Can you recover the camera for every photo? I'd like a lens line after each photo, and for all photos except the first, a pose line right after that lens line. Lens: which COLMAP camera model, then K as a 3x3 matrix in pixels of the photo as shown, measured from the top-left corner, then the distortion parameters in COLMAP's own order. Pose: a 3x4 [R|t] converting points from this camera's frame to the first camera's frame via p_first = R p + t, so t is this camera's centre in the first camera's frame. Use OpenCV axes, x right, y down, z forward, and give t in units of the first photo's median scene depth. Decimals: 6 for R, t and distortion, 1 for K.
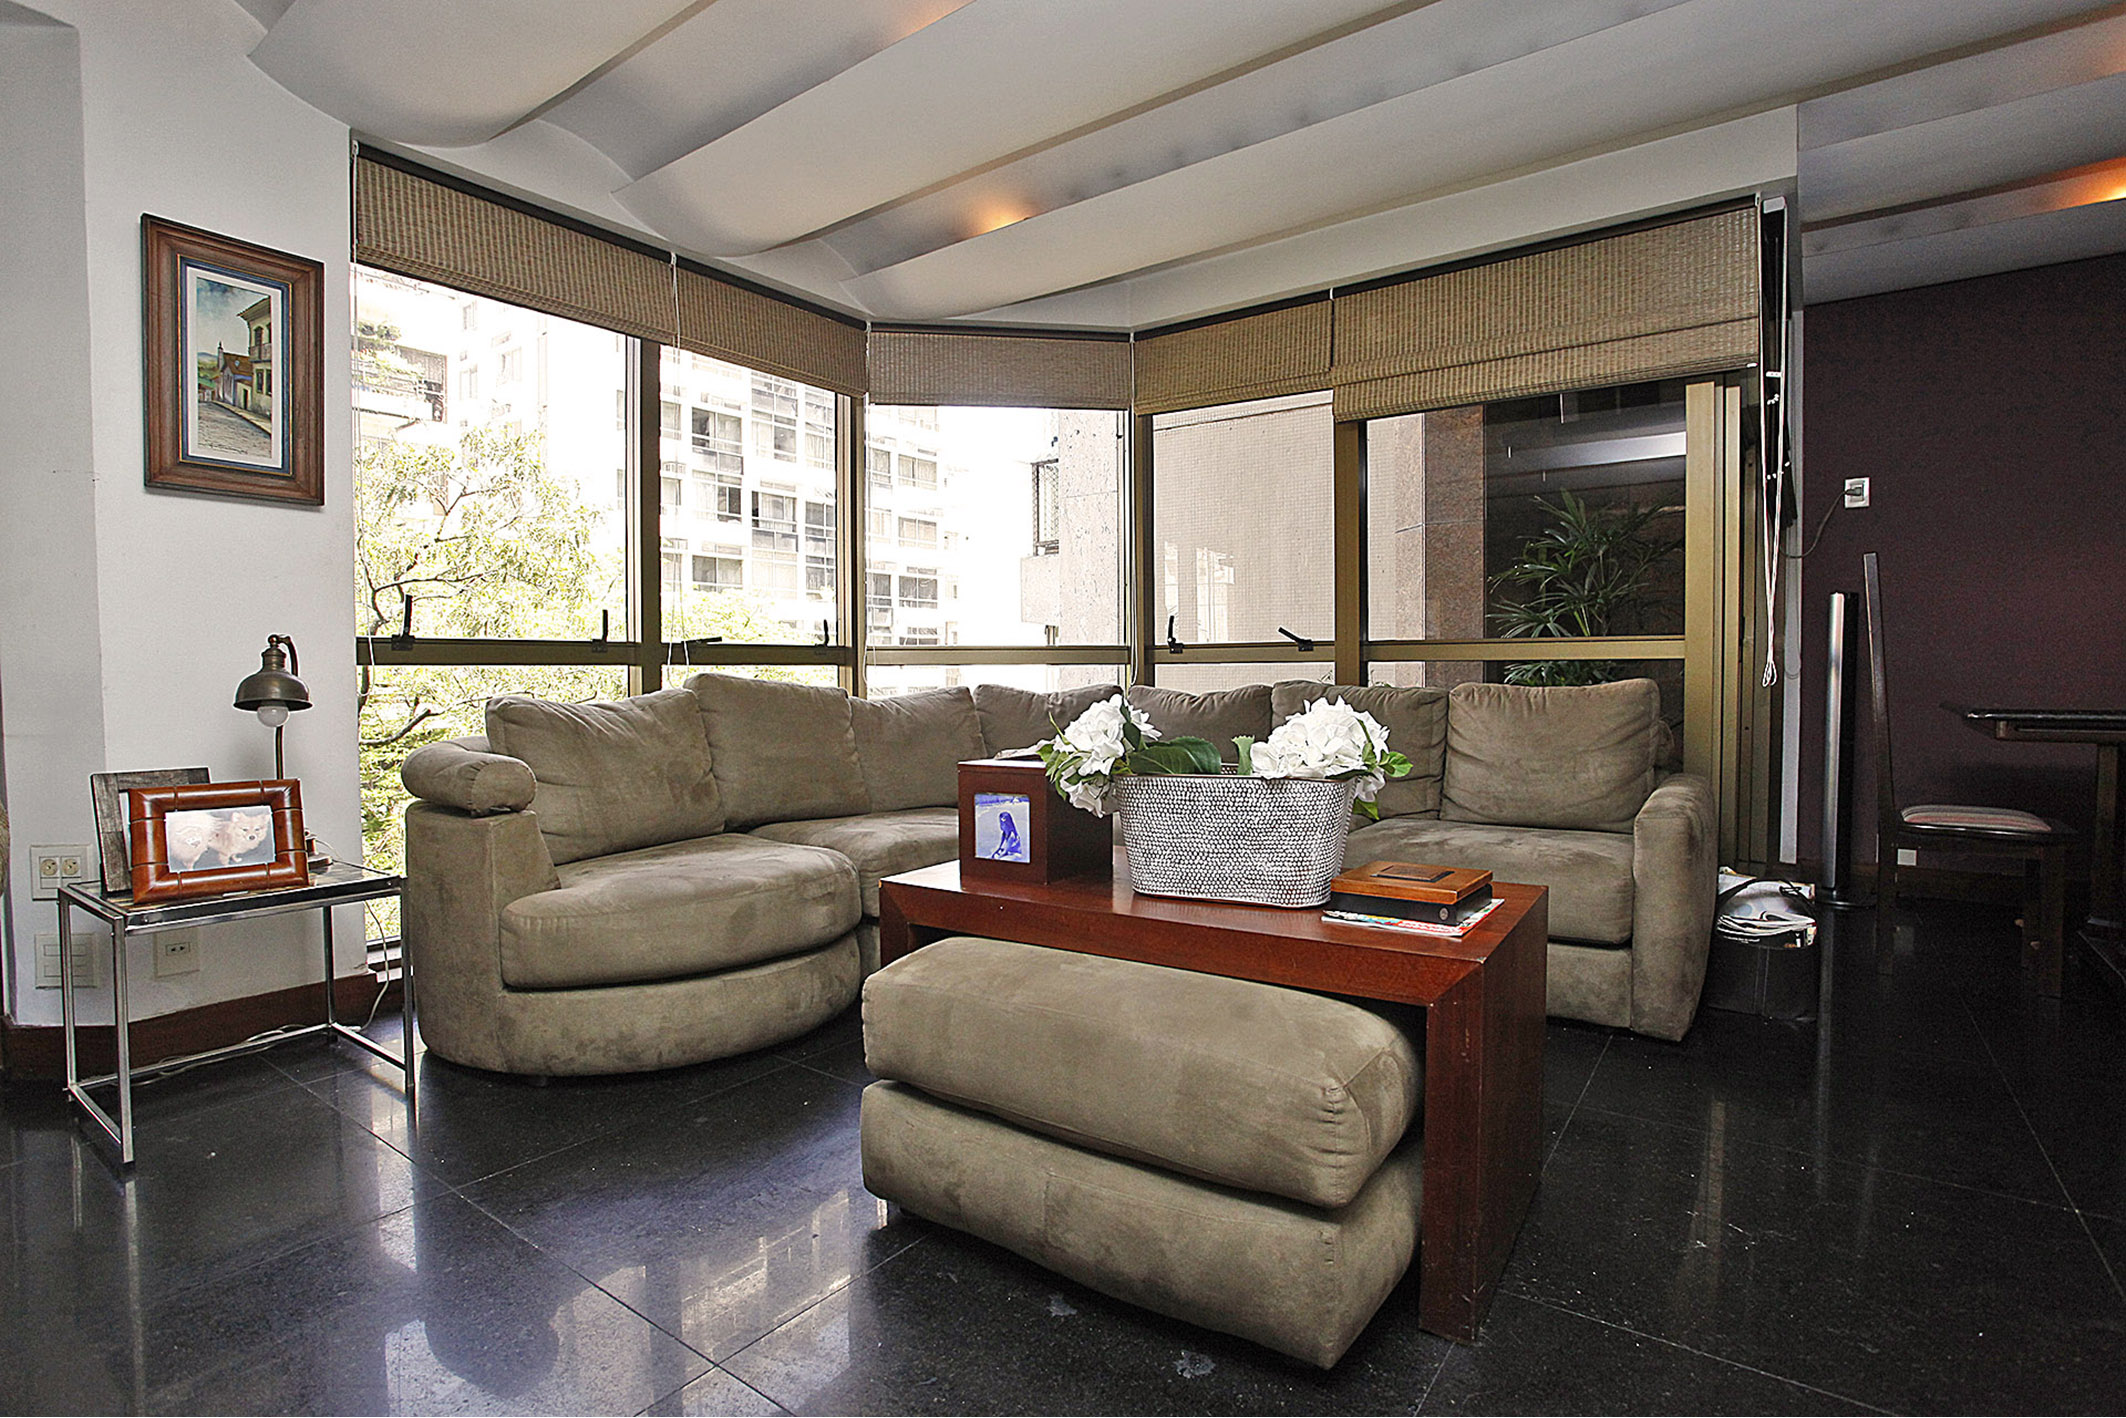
lens RADIAL K [[1031.9, 0, 1068.9], [0, 1031.9, 714.3], [0, 0, 1]] dist [-0.059945, 0.021758]
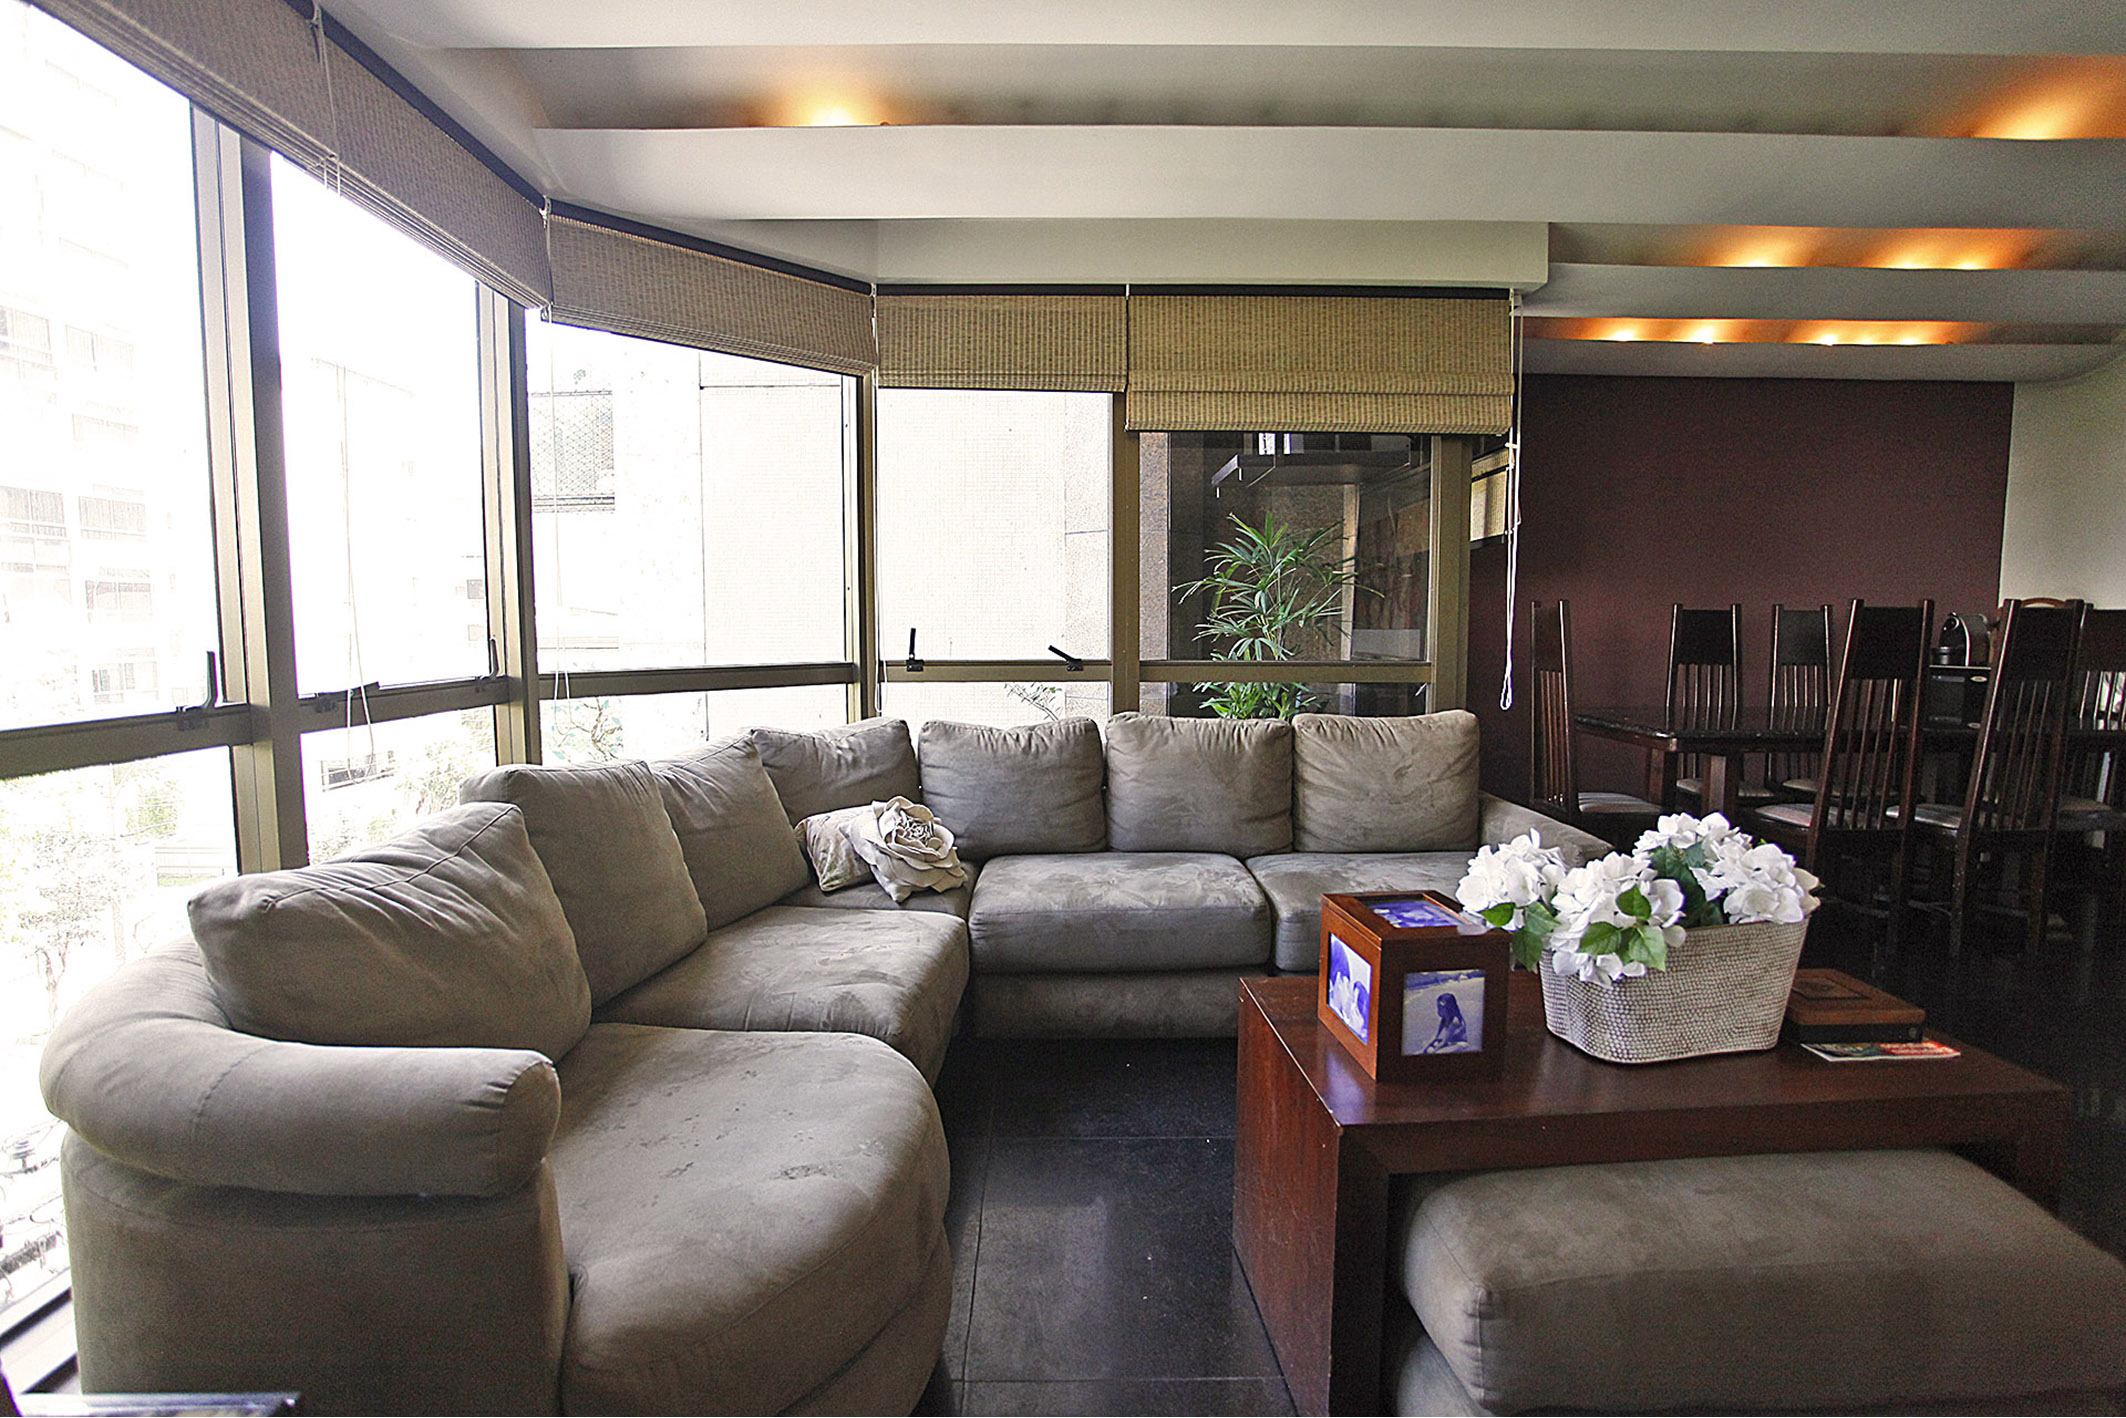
lens RADIAL K [[1031.9, 0, 1055.2], [0, 1031.9, 708.5], [0, 0, 1]] dist [-0.059945, 0.021758]
pose [[0.806878, -0.043448, 0.589119, -0.429499], [0.018073, 0.998640, 0.048897, -0.093454], [-0.590442, -0.028807, 0.806566, 0.326596]]
